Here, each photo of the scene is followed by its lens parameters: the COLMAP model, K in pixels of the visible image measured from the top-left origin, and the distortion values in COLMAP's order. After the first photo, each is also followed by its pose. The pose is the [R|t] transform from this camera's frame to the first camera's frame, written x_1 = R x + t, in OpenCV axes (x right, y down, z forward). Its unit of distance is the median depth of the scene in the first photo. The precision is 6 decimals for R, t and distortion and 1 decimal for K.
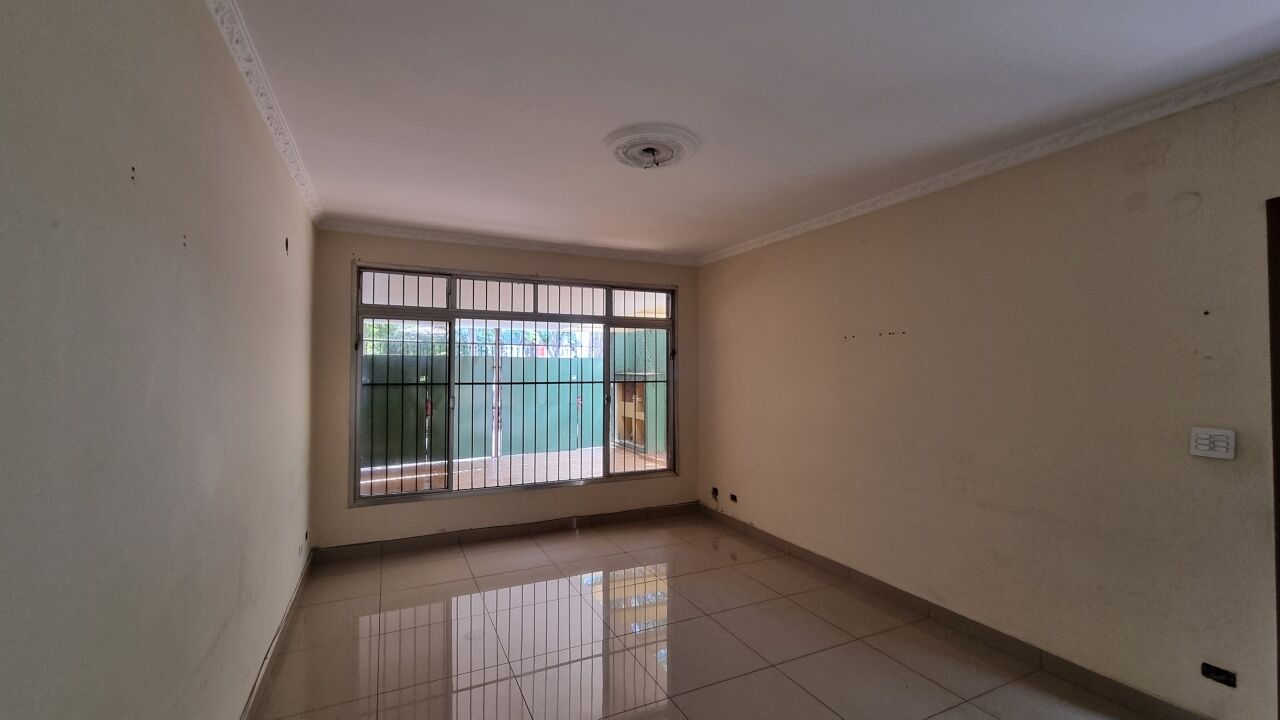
lens RADIAL K [[525.8, 0, 638.5], [0, 525.8, 366.6], [0, 0, 1]] dist [-0.000246, -0.001053]
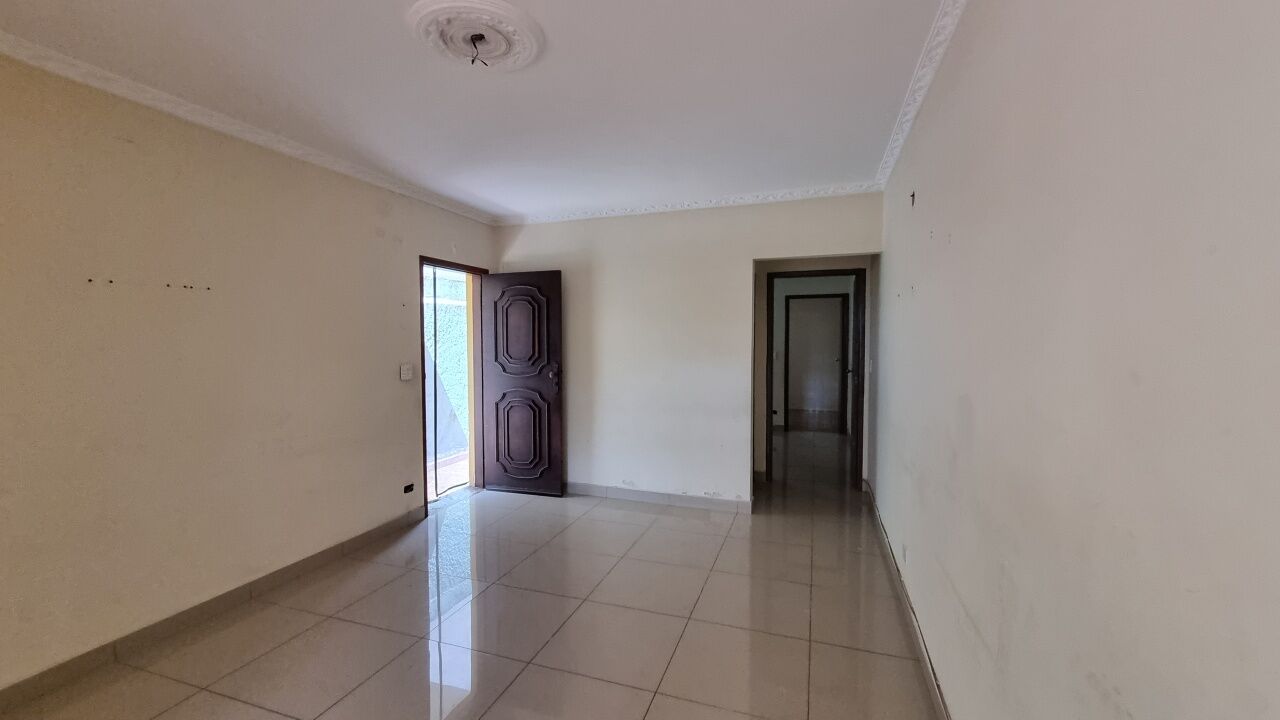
lens RADIAL K [[525.8, 0, 637.7], [0, 525.8, 356.6], [0, 0, 1]] dist [-0.000246, -0.001053]
pose [[-0.716479, -0.031712, 0.696888, -0.641451], [-0.009213, 0.999309, 0.036002, 0.006637], [-0.697548, 0.019374, -0.716276, 1.314801]]
